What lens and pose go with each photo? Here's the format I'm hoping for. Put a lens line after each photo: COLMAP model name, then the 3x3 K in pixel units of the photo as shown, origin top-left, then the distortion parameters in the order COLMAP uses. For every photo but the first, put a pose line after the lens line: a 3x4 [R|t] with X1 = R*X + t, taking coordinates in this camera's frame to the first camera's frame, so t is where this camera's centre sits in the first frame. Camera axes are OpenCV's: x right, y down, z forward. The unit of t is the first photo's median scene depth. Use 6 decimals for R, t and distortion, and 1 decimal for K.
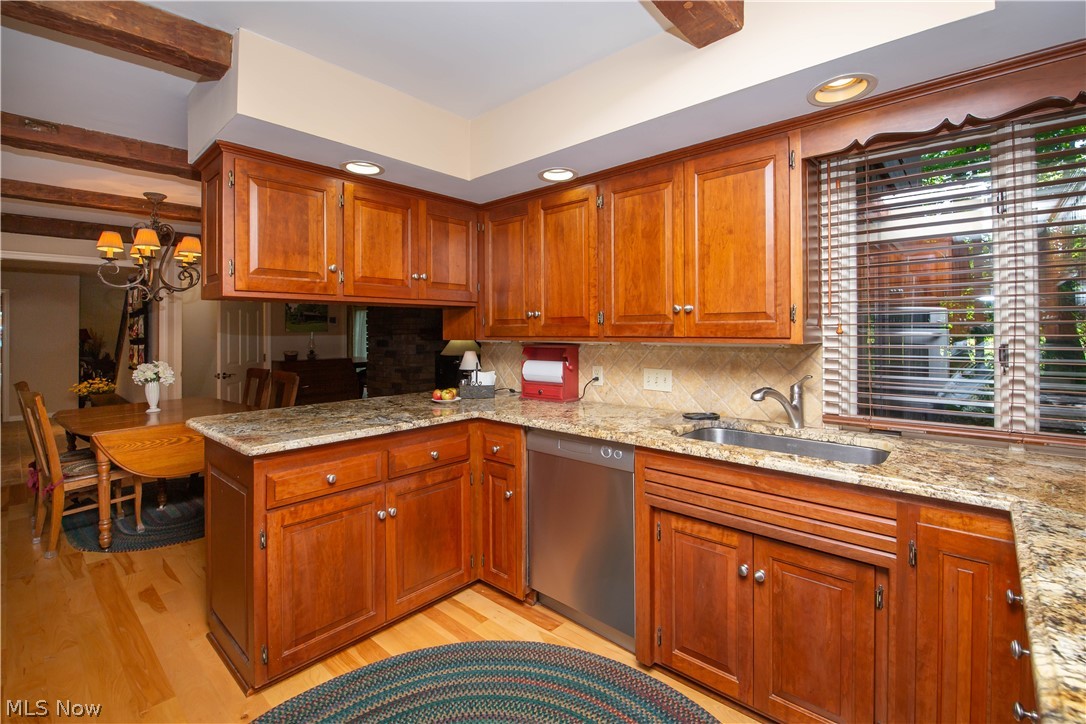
lens RADIAL K [[487.7, 0, 545.9], [0, 487.7, 328.0], [0, 0, 1]] dist [-0.001799, -0.000213]
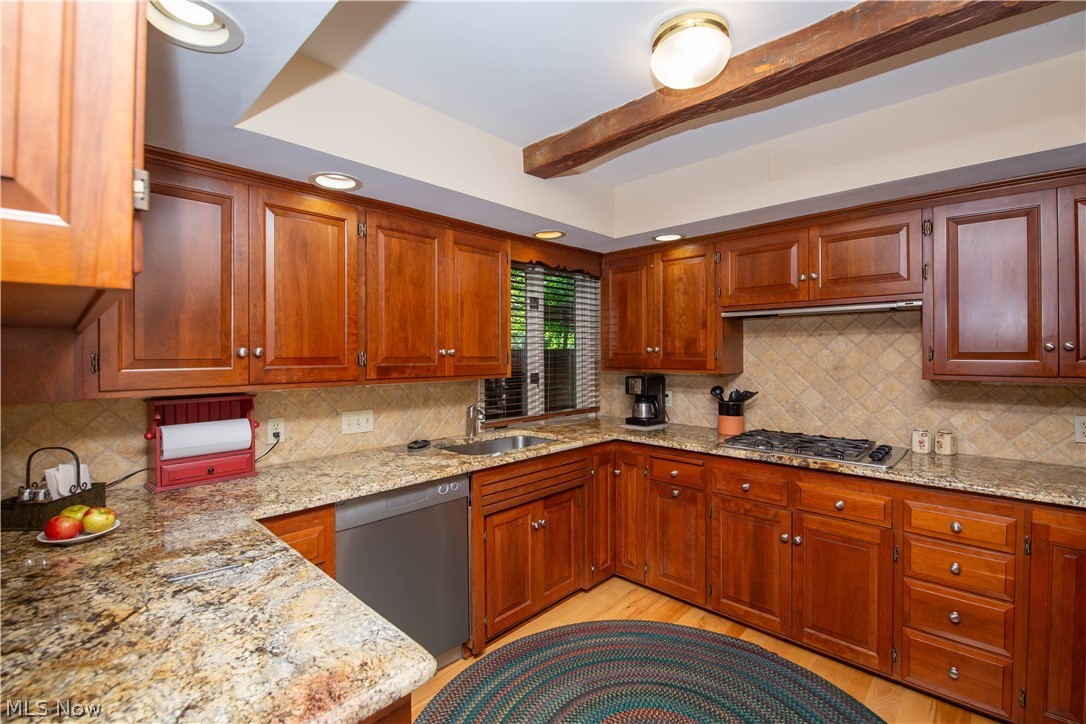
lens RADIAL K [[487.7, 0, 539.0], [0, 487.7, 355.1], [0, 0, 1]] dist [-0.001799, -0.000213]
pose [[0.027870, 0.002248, 0.999609, -0.828596], [-0.001660, 0.999996, -0.002202, -0.028312], [-0.999610, -0.001598, 0.027873, 0.689351]]
